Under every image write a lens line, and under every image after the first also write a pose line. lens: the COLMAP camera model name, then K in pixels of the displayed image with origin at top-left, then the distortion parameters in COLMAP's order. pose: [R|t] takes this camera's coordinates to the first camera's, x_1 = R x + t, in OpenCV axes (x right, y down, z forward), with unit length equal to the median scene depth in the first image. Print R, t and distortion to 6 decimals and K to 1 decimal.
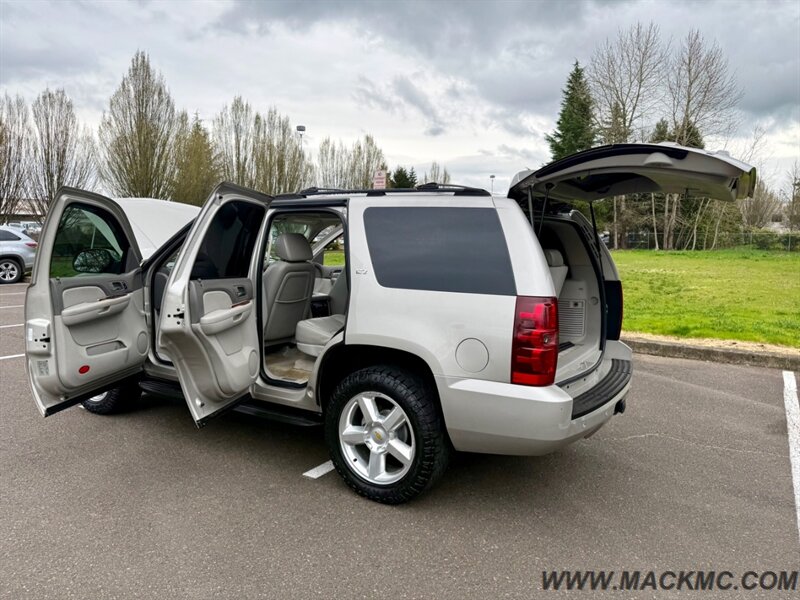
lens RADIAL K [[570.0, 0, 394.0], [0, 570.0, 288.3], [0, 0, 1]] dist [0.036762, -0.048255]
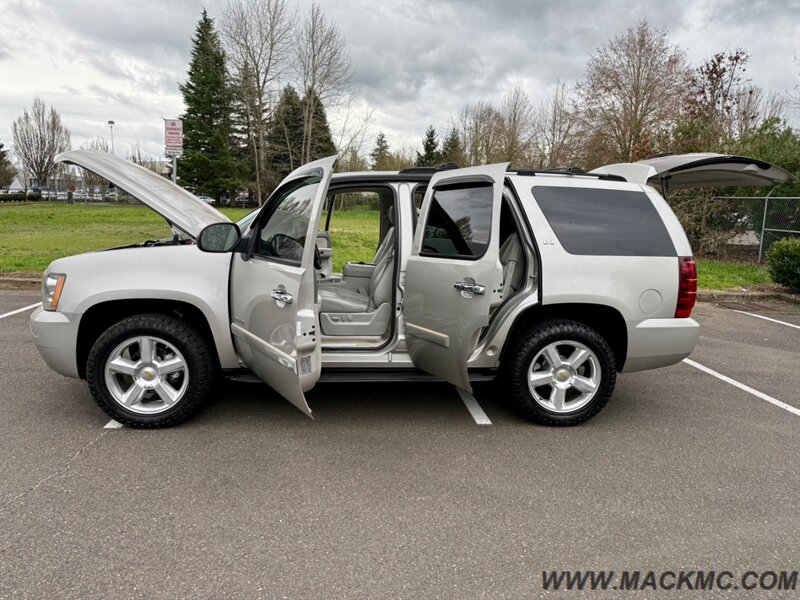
lens RADIAL K [[571.5, 0, 400.0], [0, 571.5, 300.0], [0, 0, 1]] dist [0.006512, -0.002428]
pose [[0.784127, -0.090192, 0.614012, -0.094976], [0.032018, 0.993945, 0.105112, -0.004095], [-0.619774, -0.062762, 0.782266, 0.023473]]
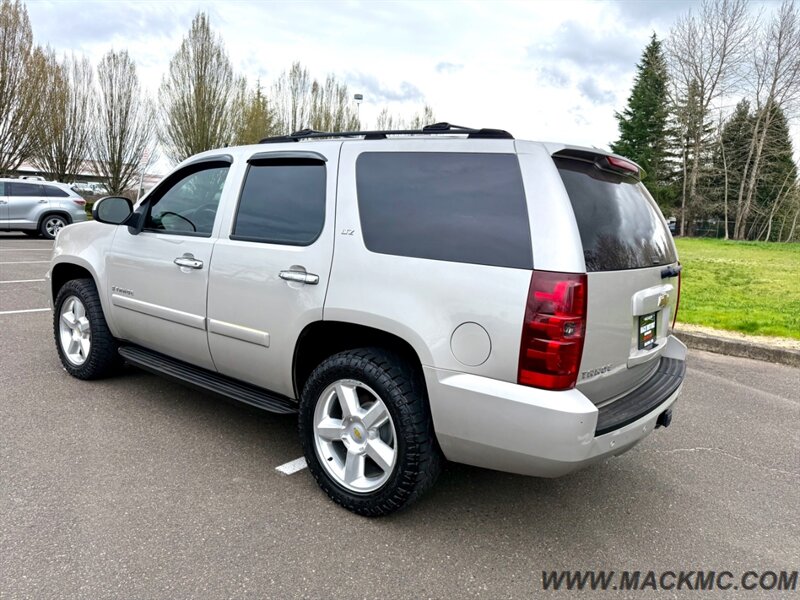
lens RADIAL K [[572.0, 0, 400.6], [0, 572.0, 296.9], [0, 0, 1]] dist [0.005273, -0.004283]
pose [[0.995206, 0.056673, -0.079703, 0.008013], [-0.052142, 0.996964, 0.057824, 0.001158], [0.082738, -0.053391, 0.995140, 0.018018]]
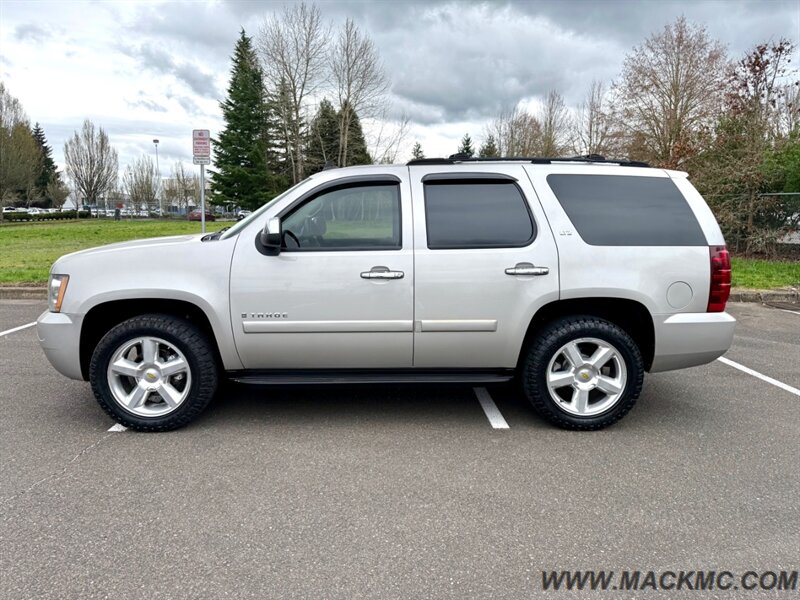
lens RADIAL K [[572.0, 0, 400.6], [0, 572.0, 296.9], [0, 0, 1]] dist [0.005273, -0.004283]
pose [[0.822813, -0.088383, 0.561398, -0.087632], [0.052570, 0.995434, 0.079666, -0.001015], [-0.565876, -0.036038, 0.823703, 0.023856]]
